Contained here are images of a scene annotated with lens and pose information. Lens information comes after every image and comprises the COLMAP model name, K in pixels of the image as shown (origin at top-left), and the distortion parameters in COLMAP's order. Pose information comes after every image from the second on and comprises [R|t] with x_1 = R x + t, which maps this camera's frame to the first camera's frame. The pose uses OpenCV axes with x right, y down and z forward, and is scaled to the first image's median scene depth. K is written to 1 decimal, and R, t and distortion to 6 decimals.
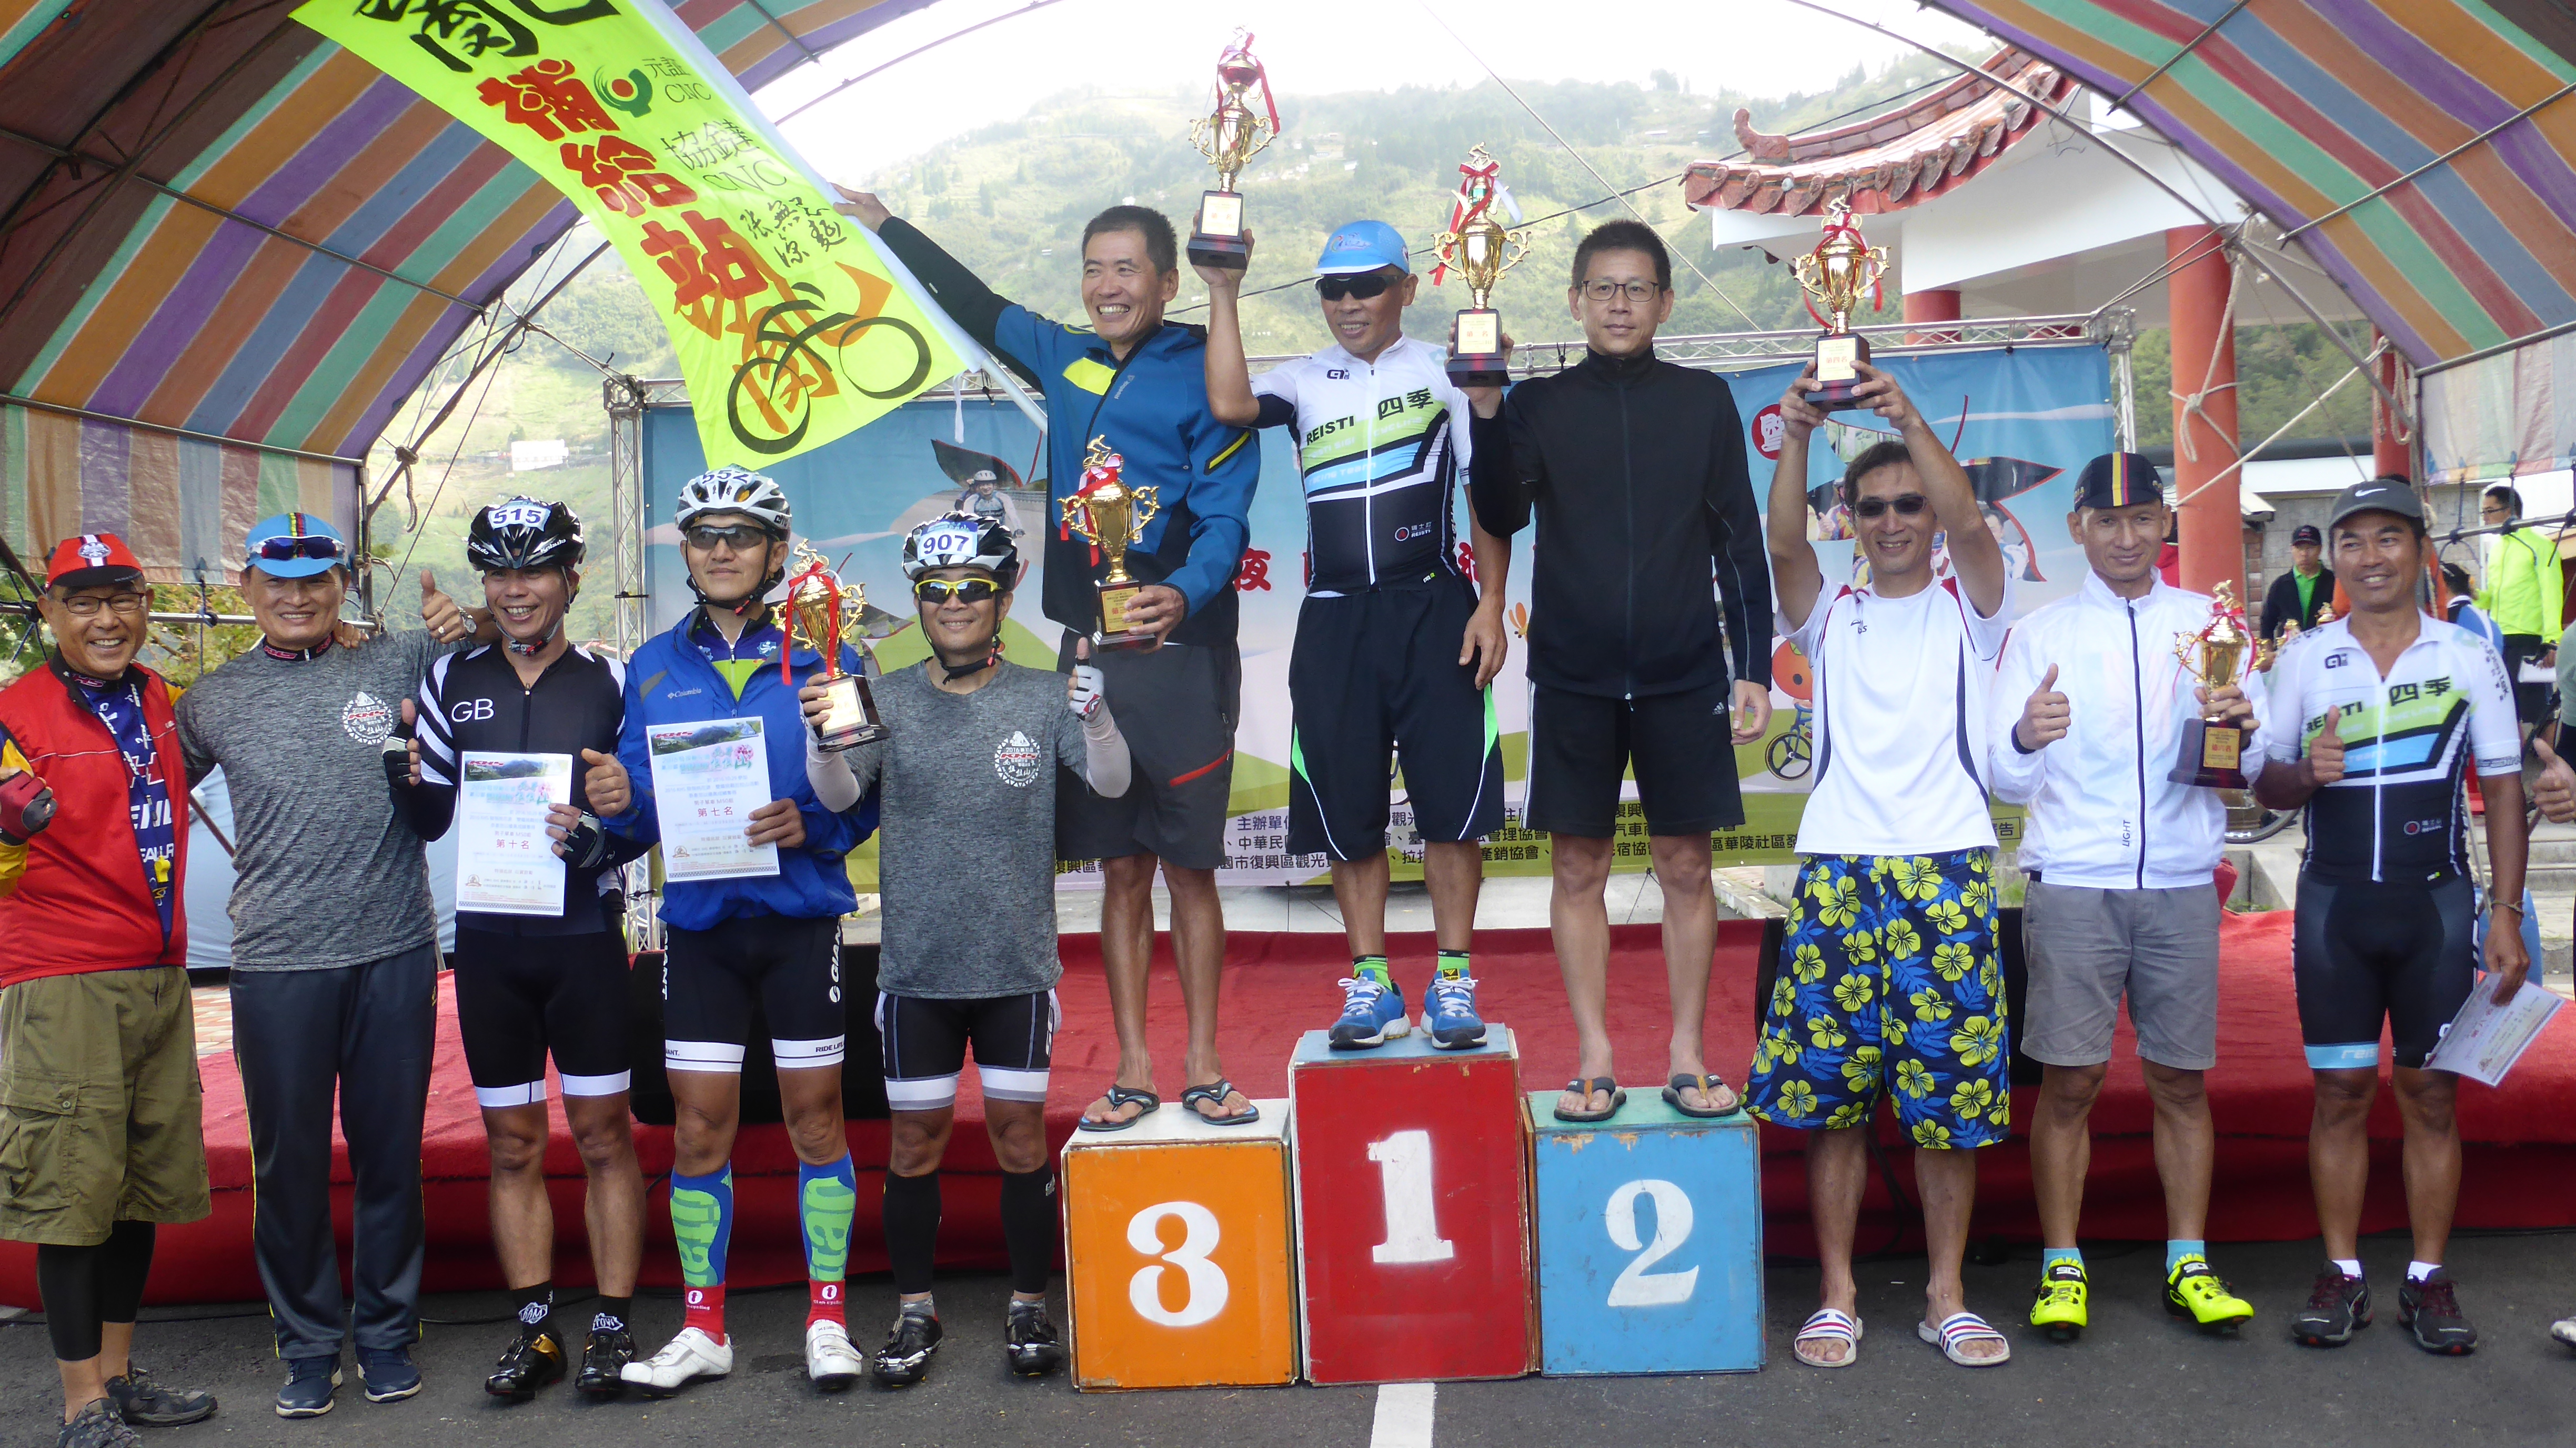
lens RADIAL K [[2598.5, 0, 1280.1], [0, 2598.5, 709.6], [0, 0, 1]] dist [-0.063490, 0.024105]
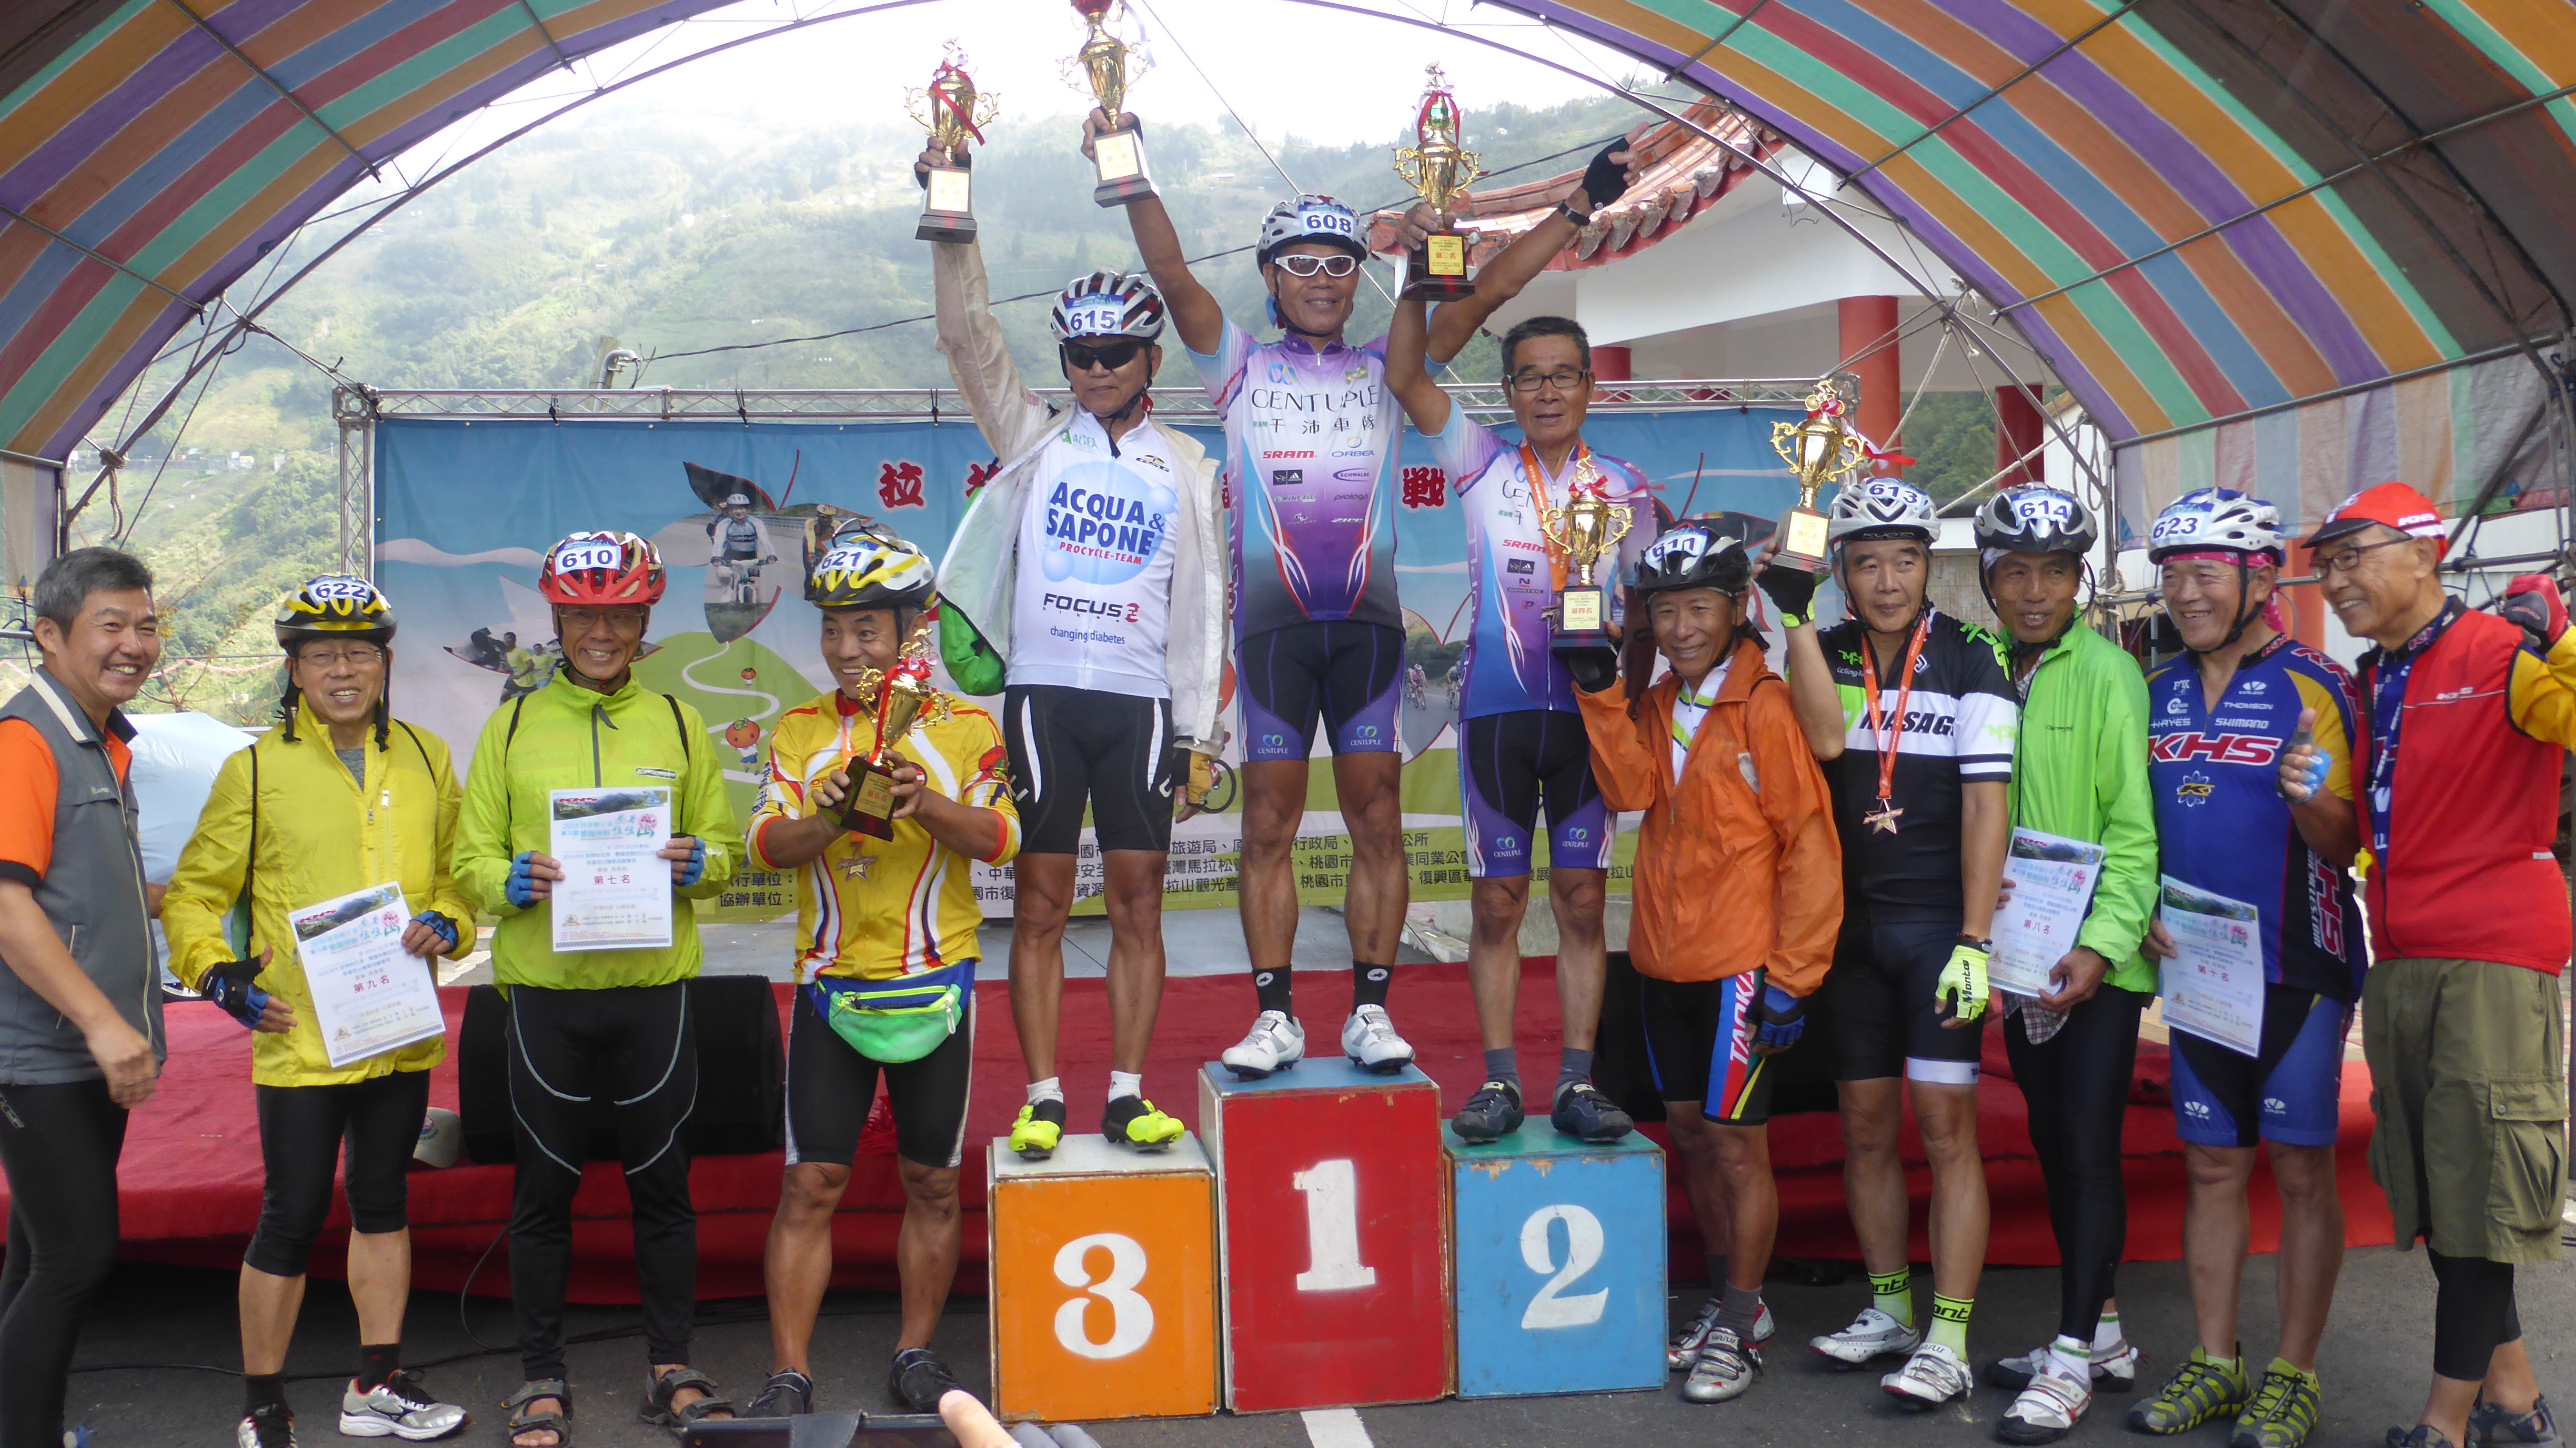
lens RADIAL K [[2600.4, 0, 1279.8], [0, 2600.4, 707.7], [0, 0, 1]] dist [-0.029149, -0.008996]
pose [[0.985494, 0.017452, 0.168808, -0.092520], [-0.015056, 0.999767, -0.015461, 0.000550], [-0.169038, 0.012695, 0.985528, -0.002929]]
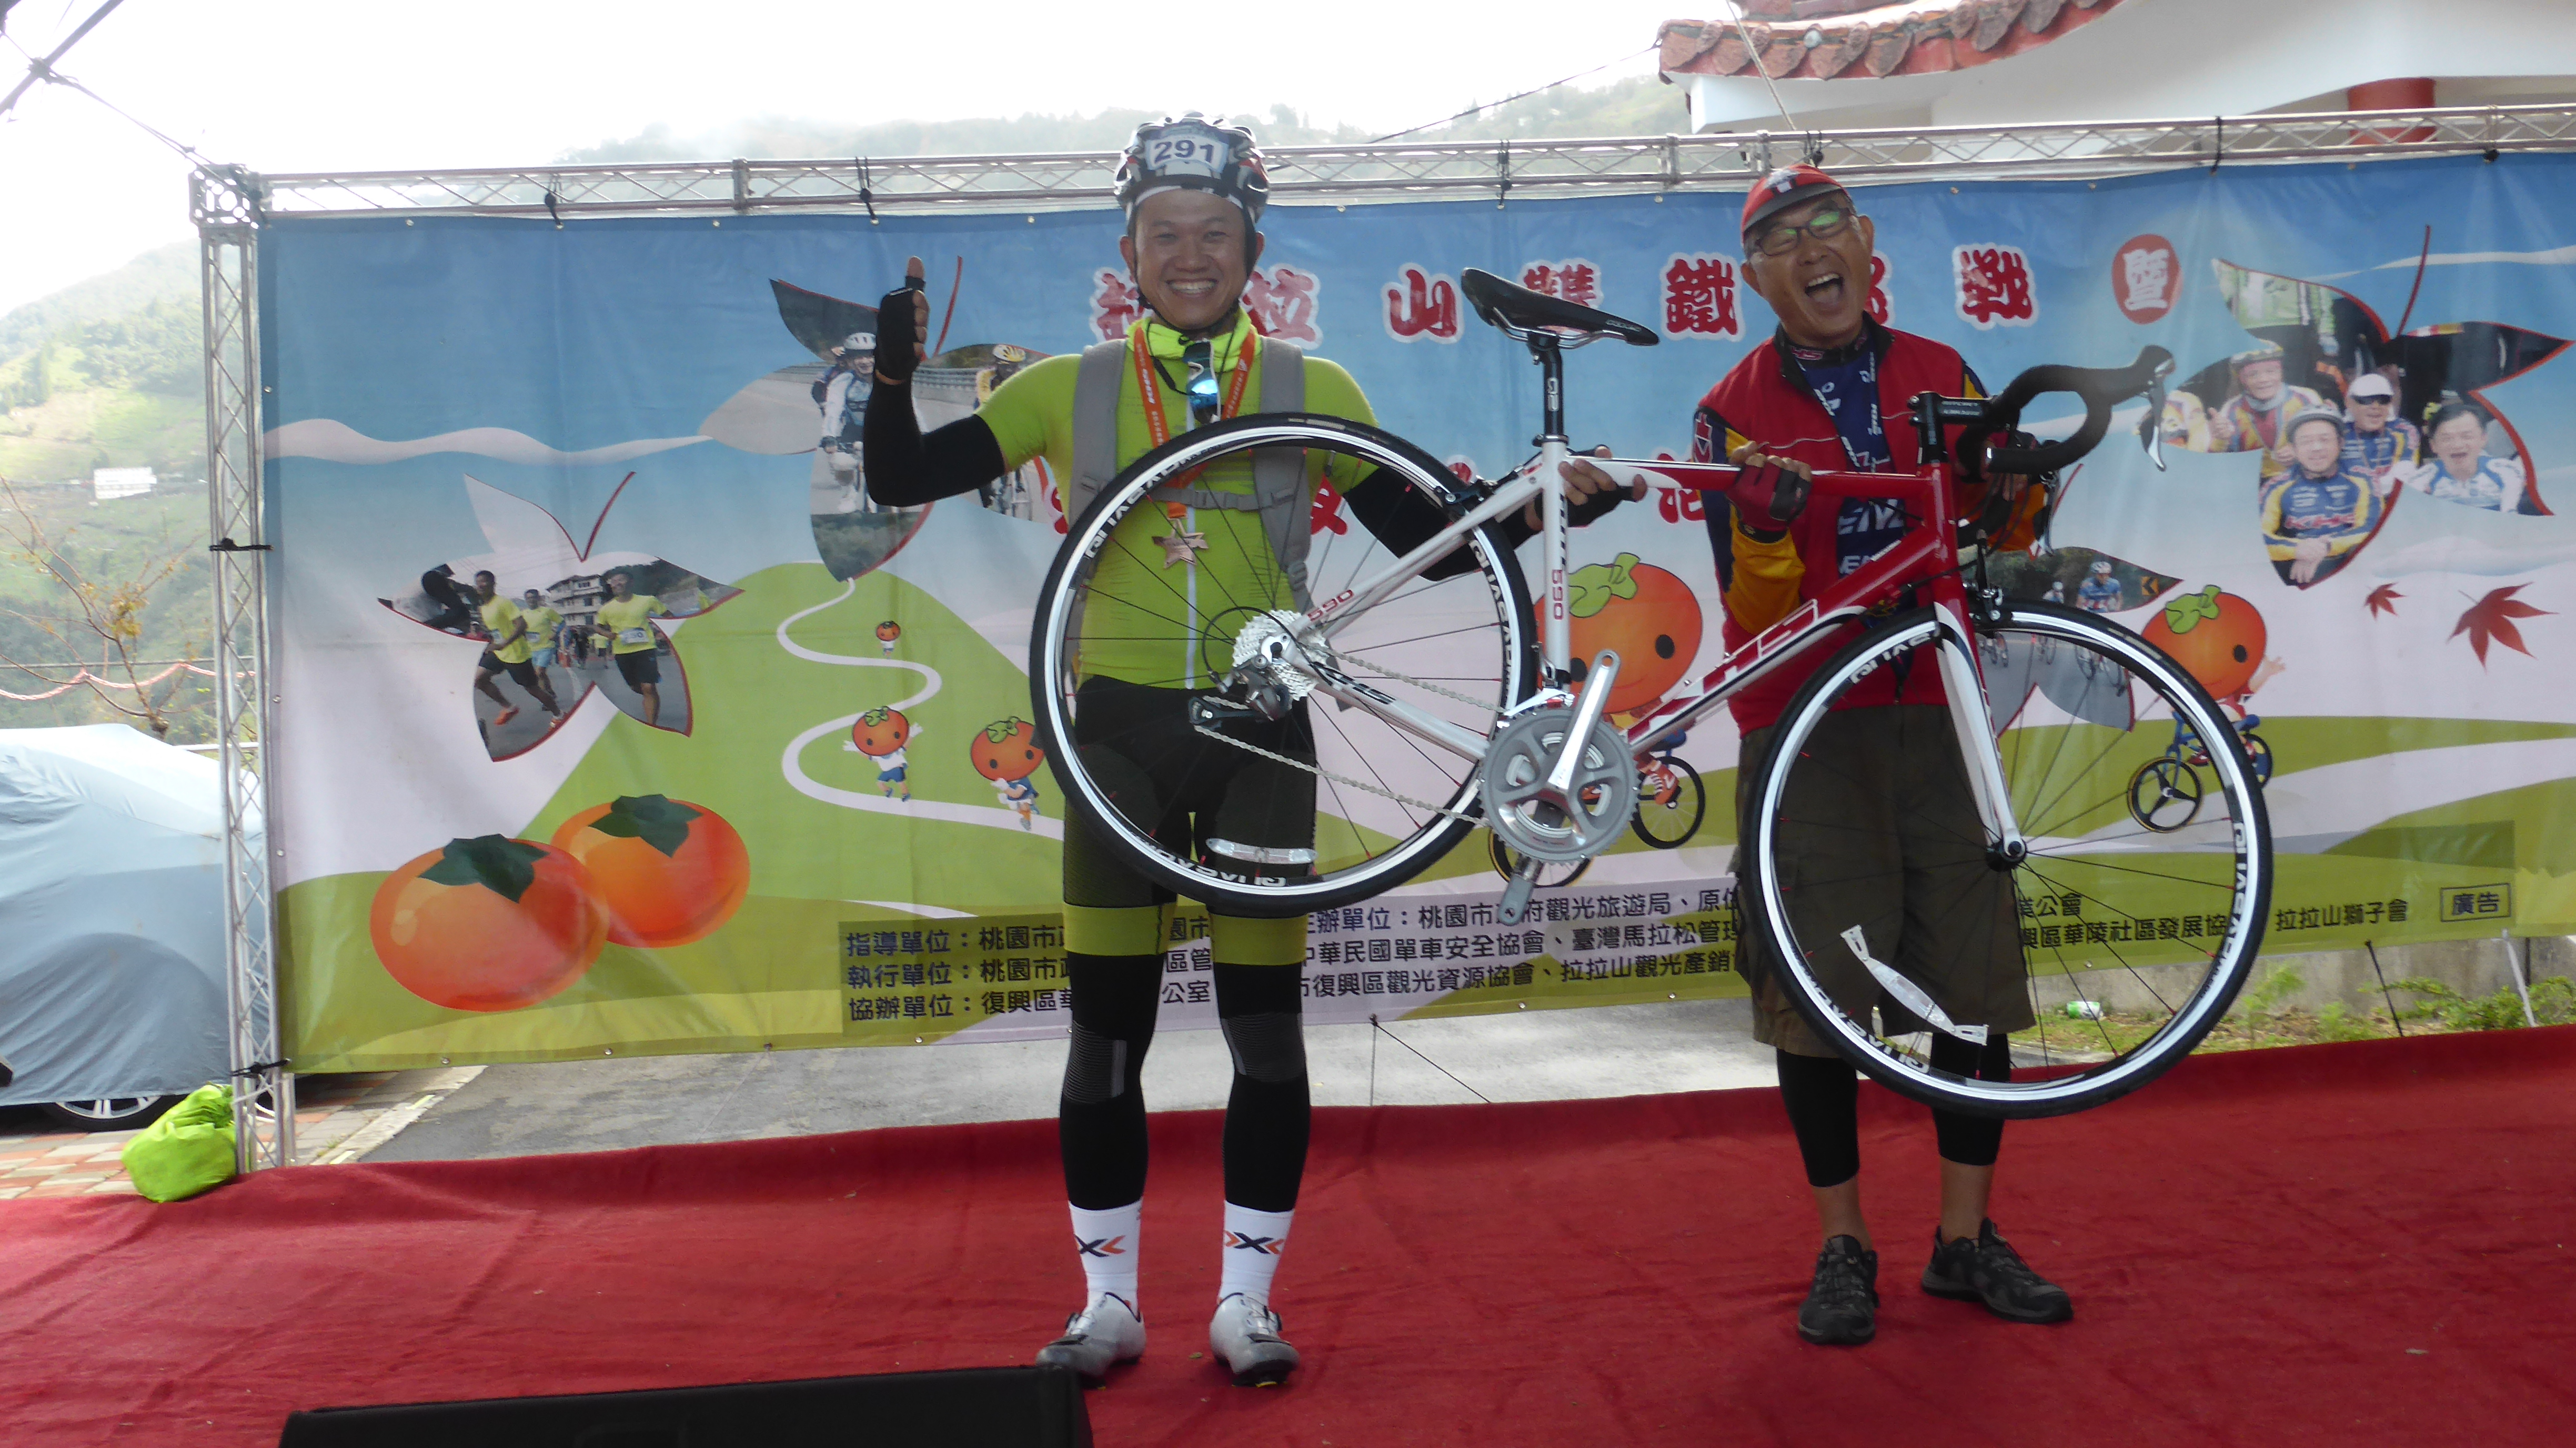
lens RADIAL K [[2600.9, 0, 1291.6], [0, 2600.9, 643.6], [0, 0, 1]] dist [-0.057675, 0.026740]
pose [[0.989192, -0.008952, 0.146351, -0.126899], [0.014210, 0.999289, -0.034918, 0.000050], [-0.145935, 0.036620, 0.988616, 0.497515]]
